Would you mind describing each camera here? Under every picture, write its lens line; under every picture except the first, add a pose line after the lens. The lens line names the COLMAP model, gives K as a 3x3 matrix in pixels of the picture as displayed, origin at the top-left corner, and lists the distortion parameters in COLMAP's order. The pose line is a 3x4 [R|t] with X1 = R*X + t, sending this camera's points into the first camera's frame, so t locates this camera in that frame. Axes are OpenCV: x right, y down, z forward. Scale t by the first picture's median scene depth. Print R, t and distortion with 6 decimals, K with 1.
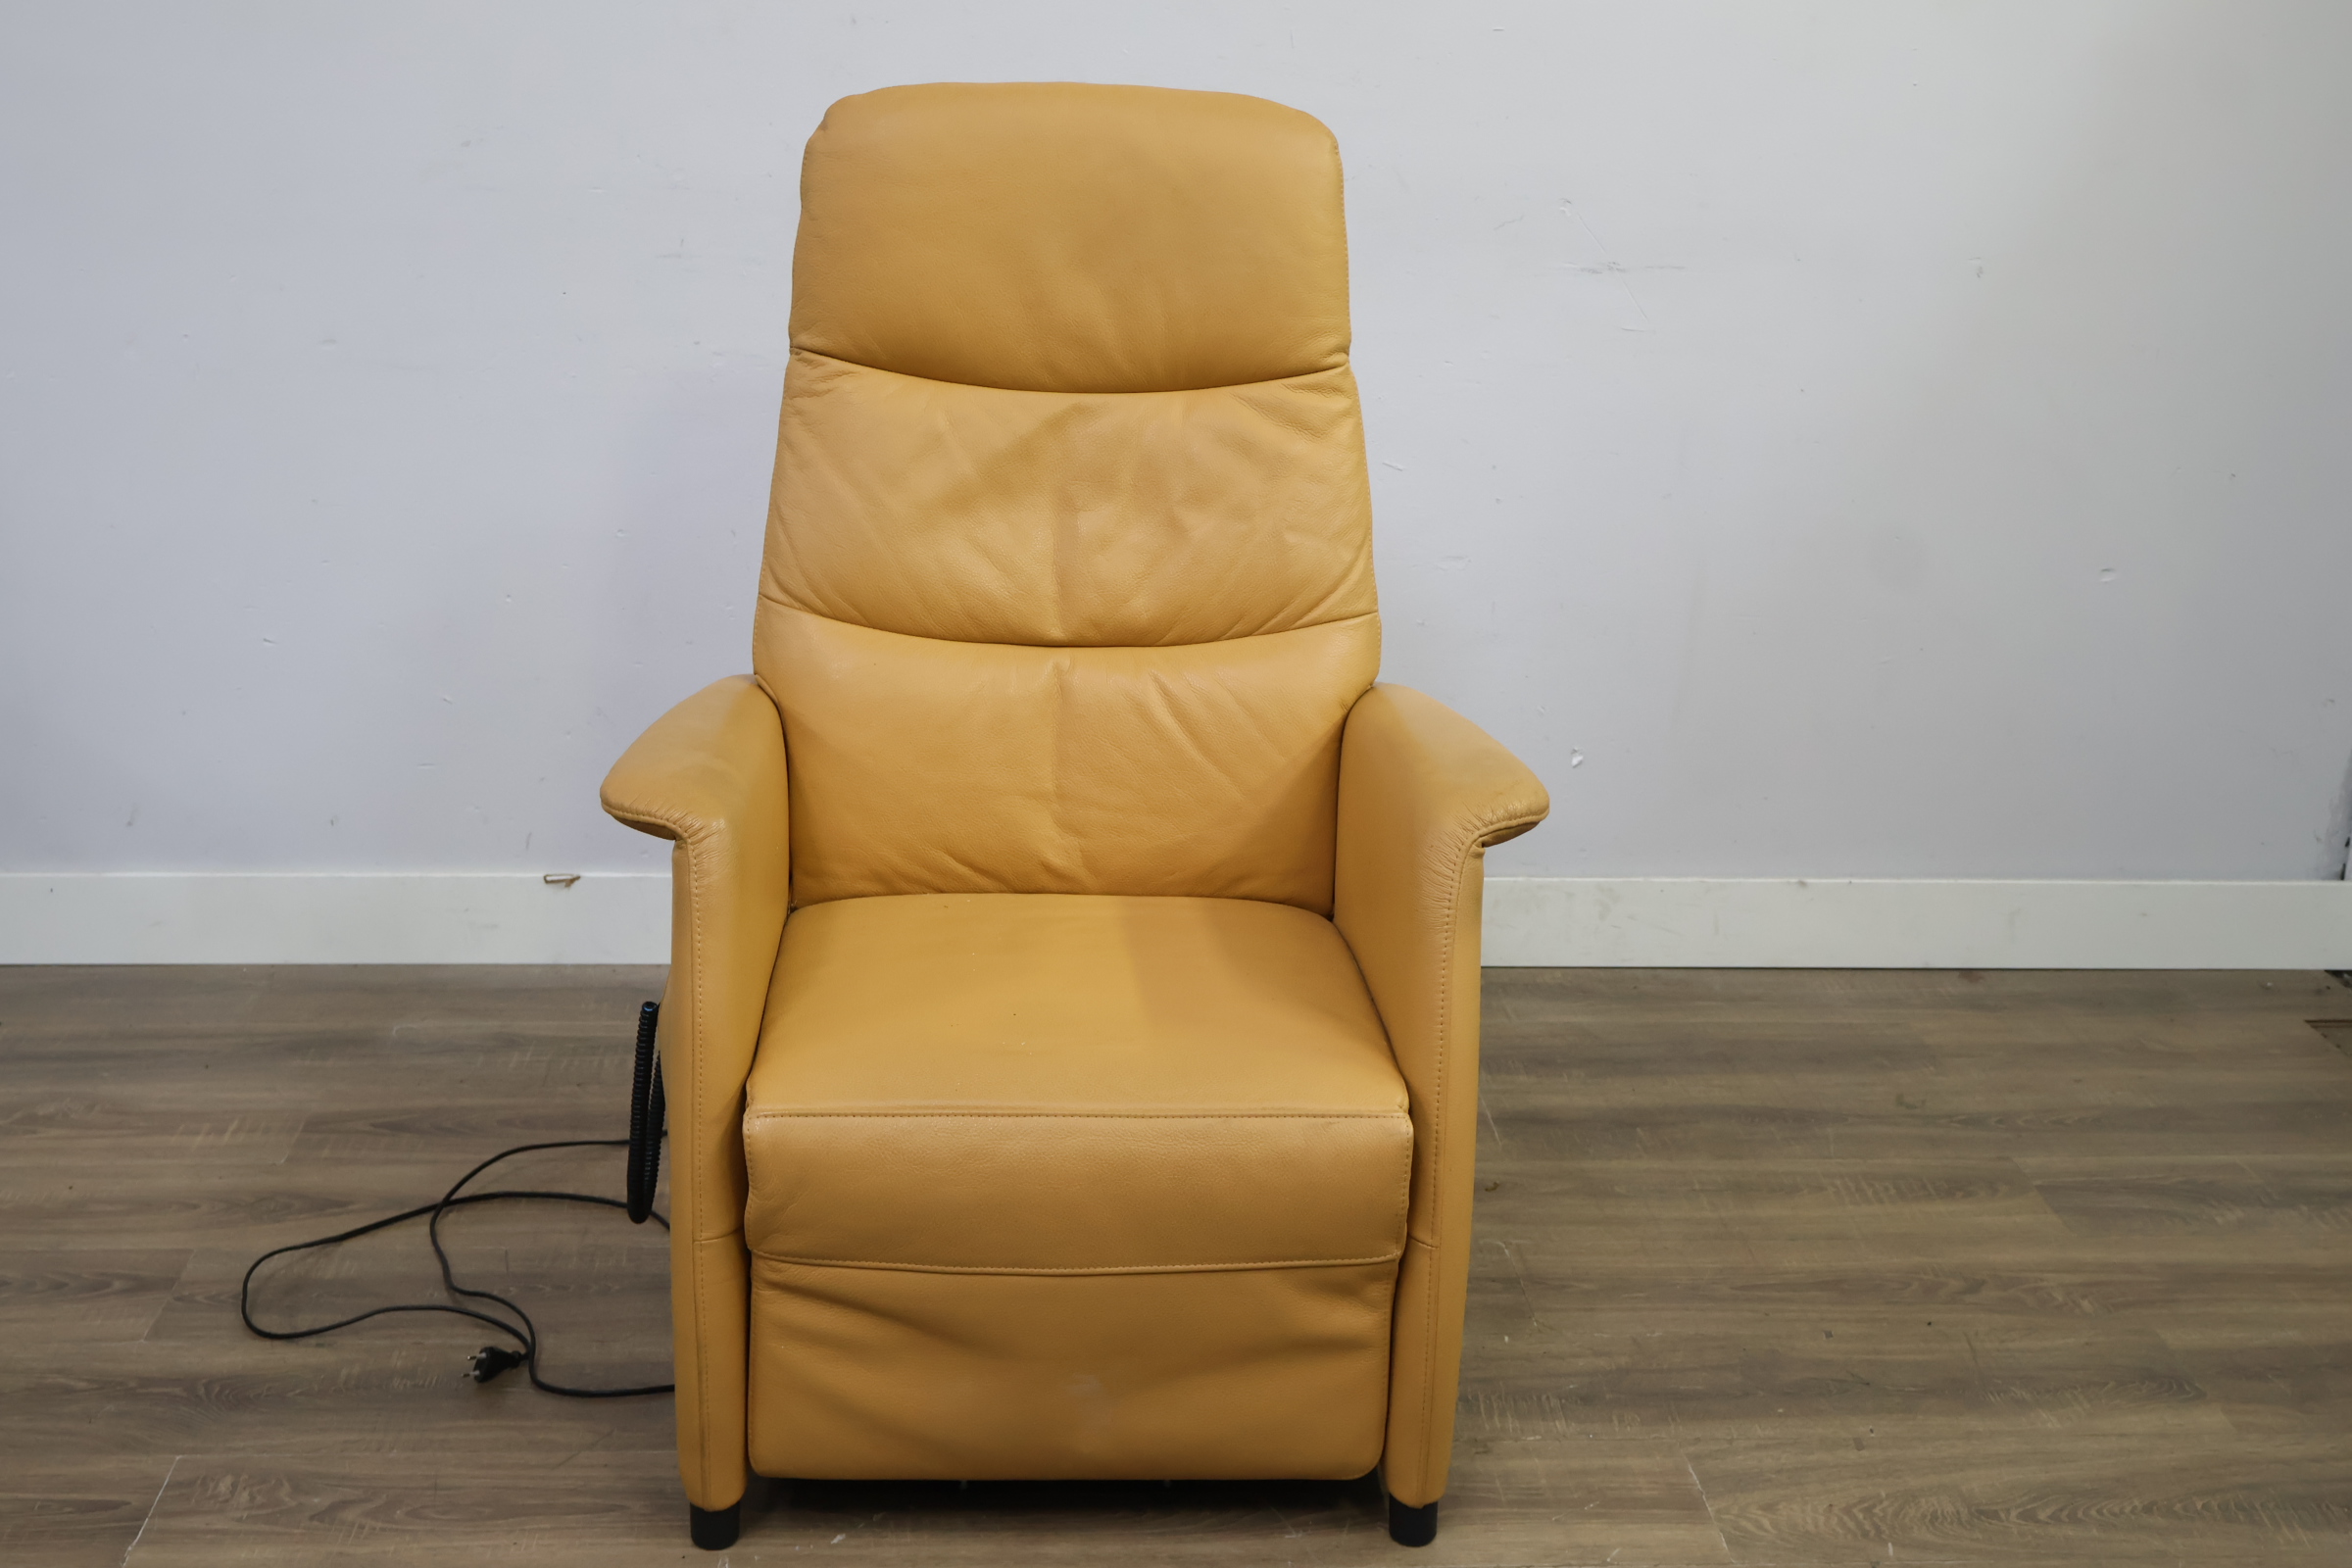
lens RADIAL K [[2901.4, 0, 1179.0], [0, 2901.4, 799.7], [0, 0, 1]] dist [-0.001759, 0.021836]
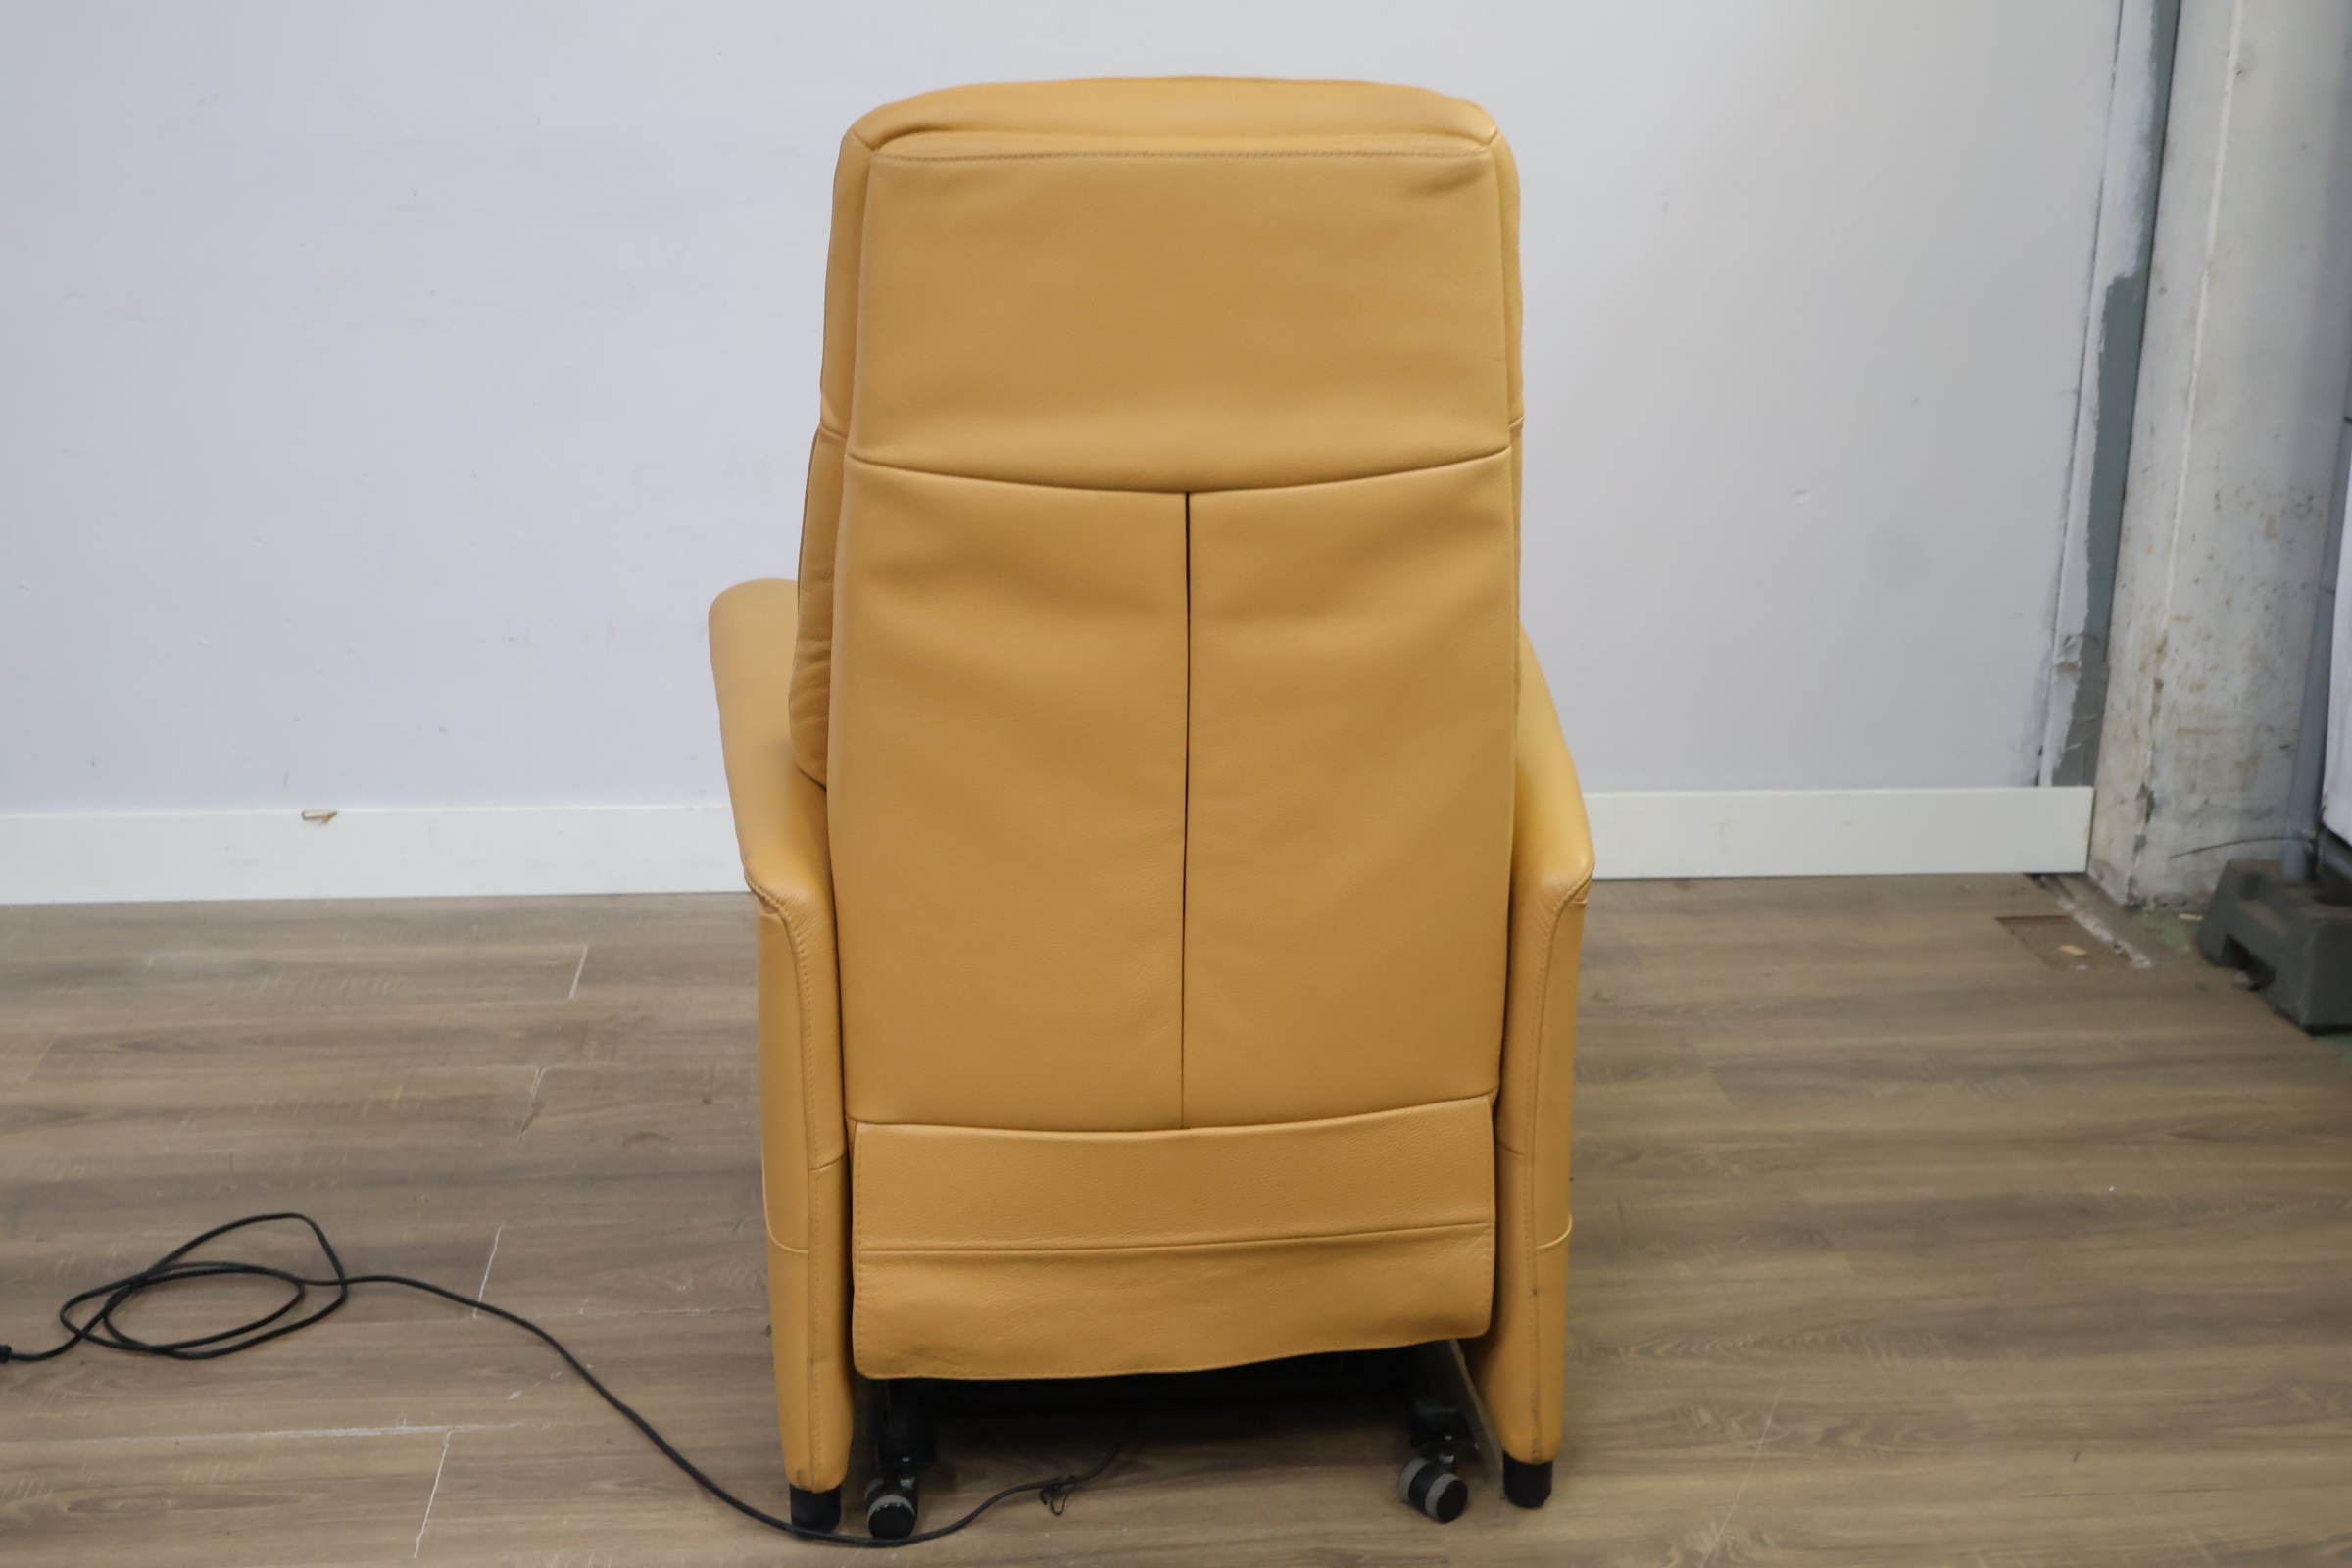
lens RADIAL K [[2901.7, 0, 1176.0], [0, 2901.7, 787.7], [0, 0, 1]] dist [0.002683, -0.012006]
pose [[0.999537, -0.019238, 0.023587, 0.085482], [0.019388, 0.999793, -0.006127, 0.037134], [-0.023465, 0.006582, 0.999703, -0.052536]]
